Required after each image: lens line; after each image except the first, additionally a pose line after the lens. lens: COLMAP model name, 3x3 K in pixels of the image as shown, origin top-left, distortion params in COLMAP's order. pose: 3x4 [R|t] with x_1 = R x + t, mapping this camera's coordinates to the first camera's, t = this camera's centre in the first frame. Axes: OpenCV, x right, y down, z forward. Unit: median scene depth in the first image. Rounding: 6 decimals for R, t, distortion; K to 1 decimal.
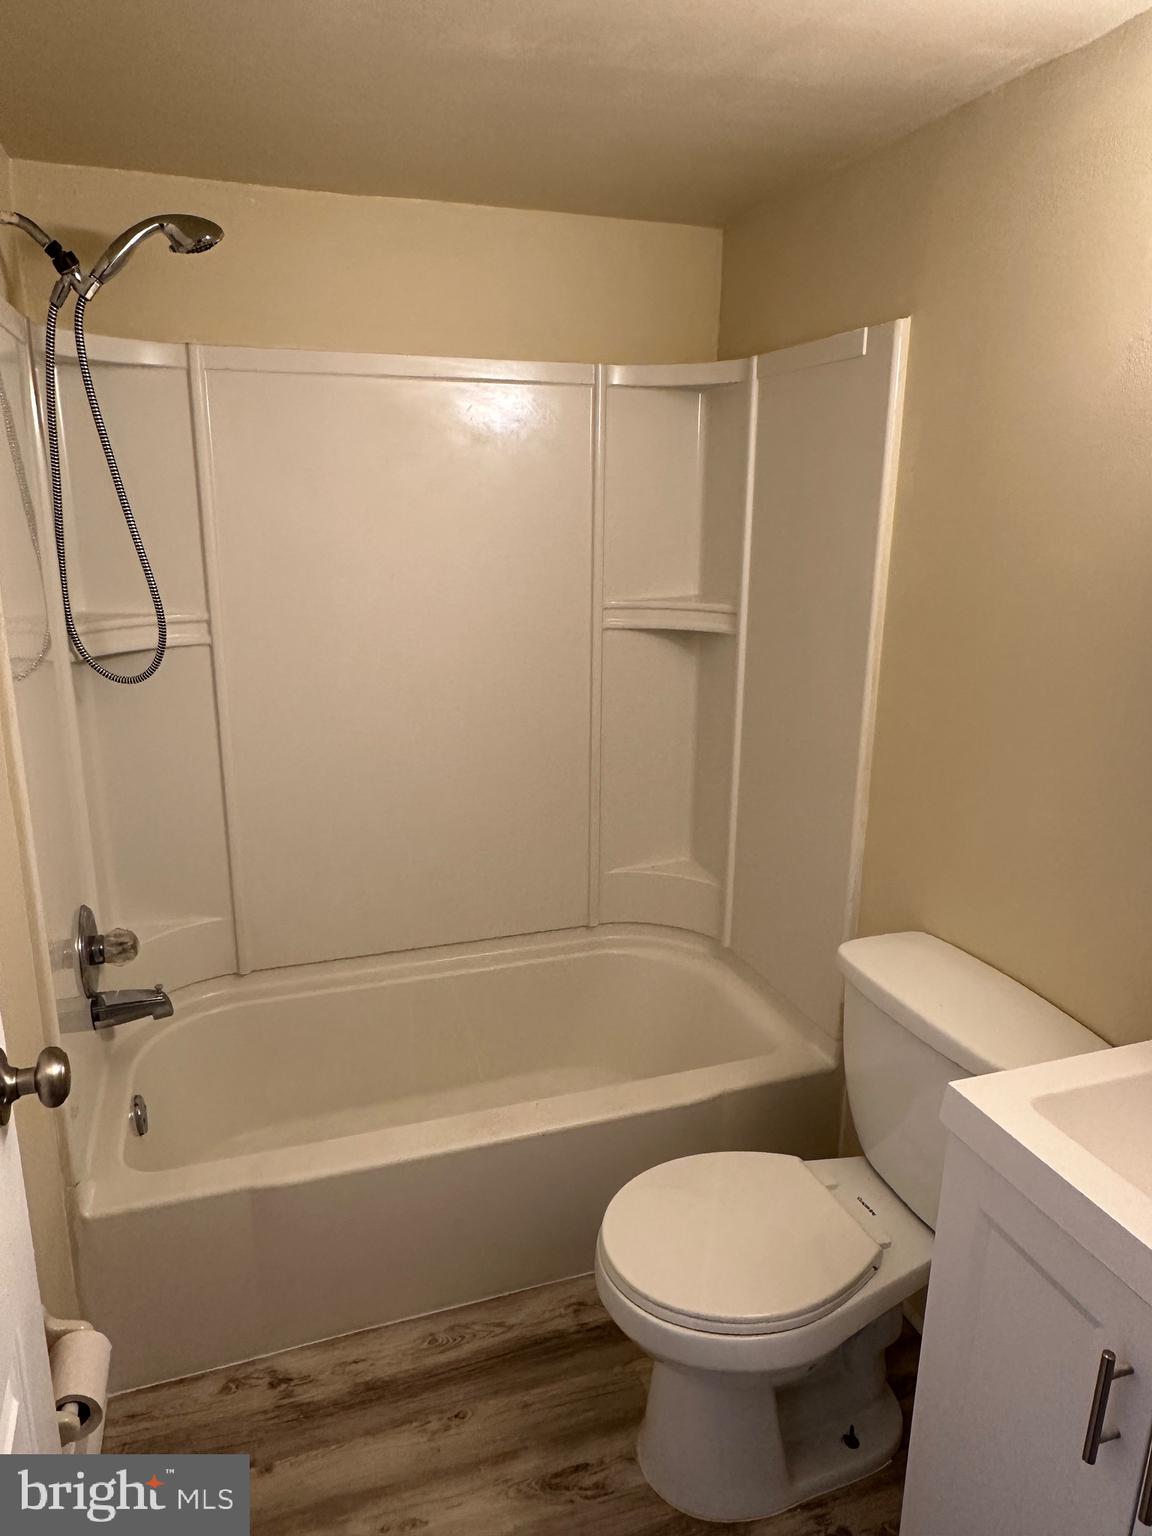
lens RADIAL K [[983.6, 0, 576.1], [0, 983.6, 765.6], [0, 0, 1]] dist [-0.004983, 0.006086]
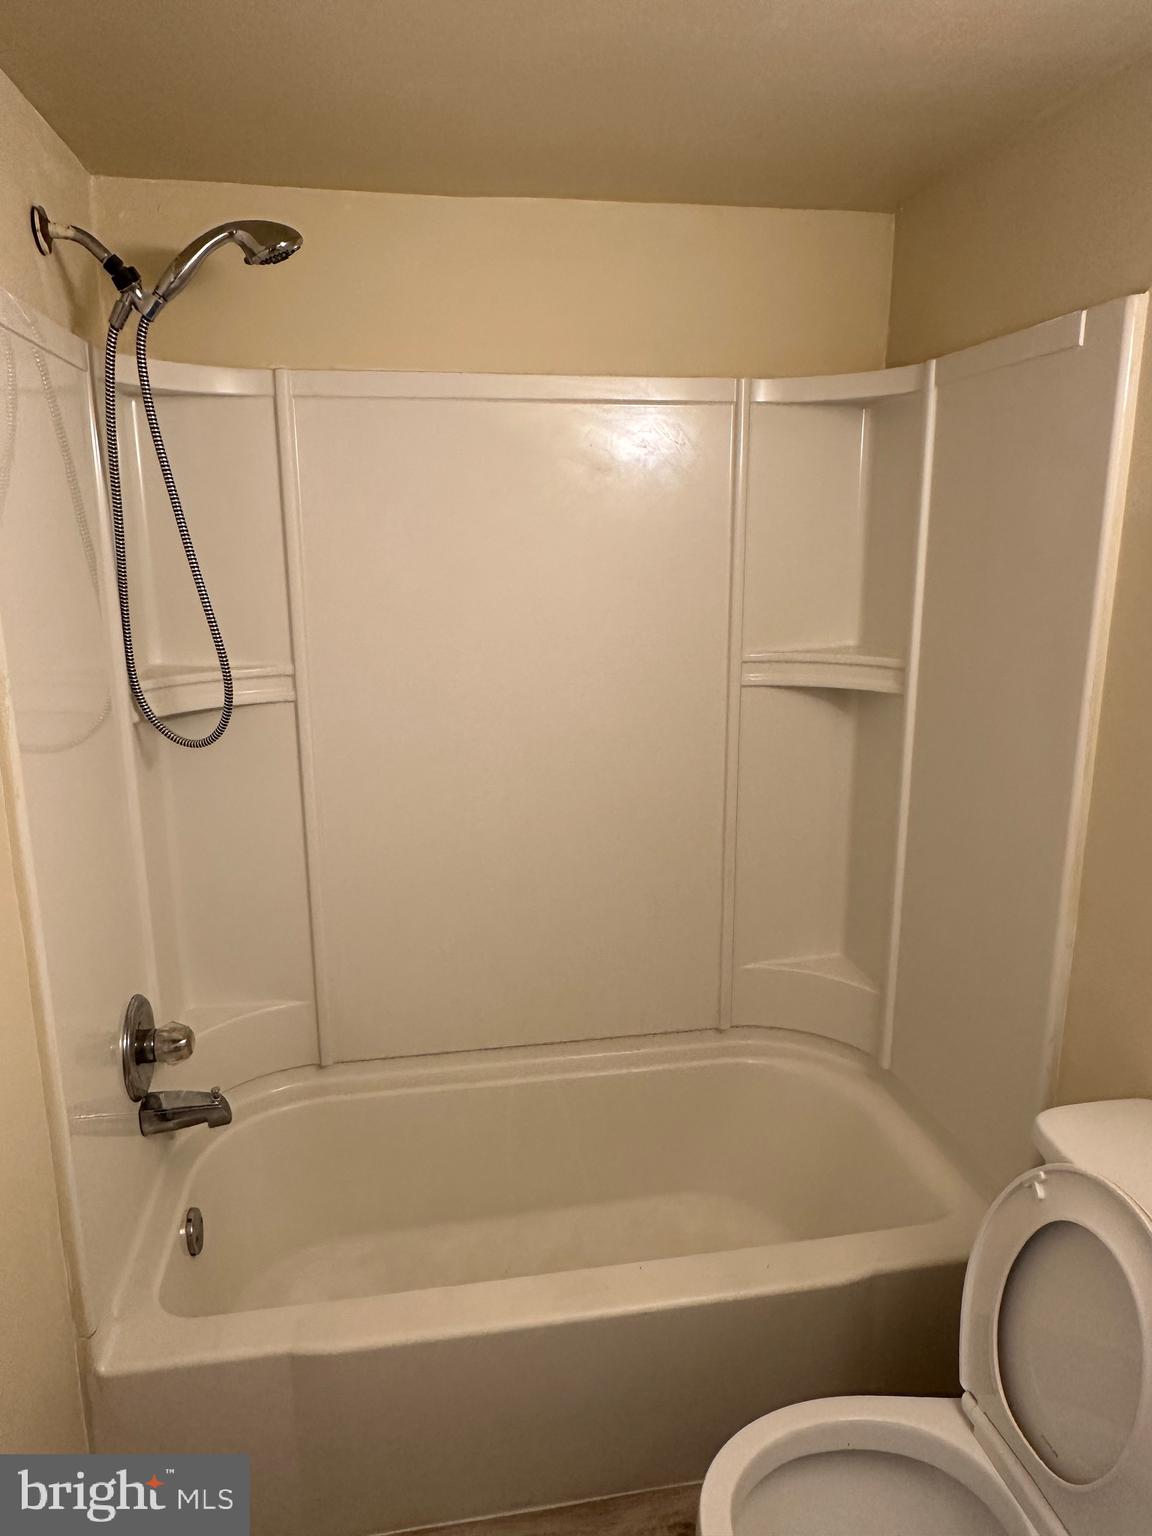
lens RADIAL K [[983.6, 0, 577.5], [0, 983.6, 763.9], [0, 0, 1]] dist [-0.004983, 0.006086]
pose [[0.987078, 0.023002, -0.158583, 0.029547], [-0.028871, 0.998977, -0.034808, -0.046333], [0.157620, 0.038937, 0.986732, 0.172549]]
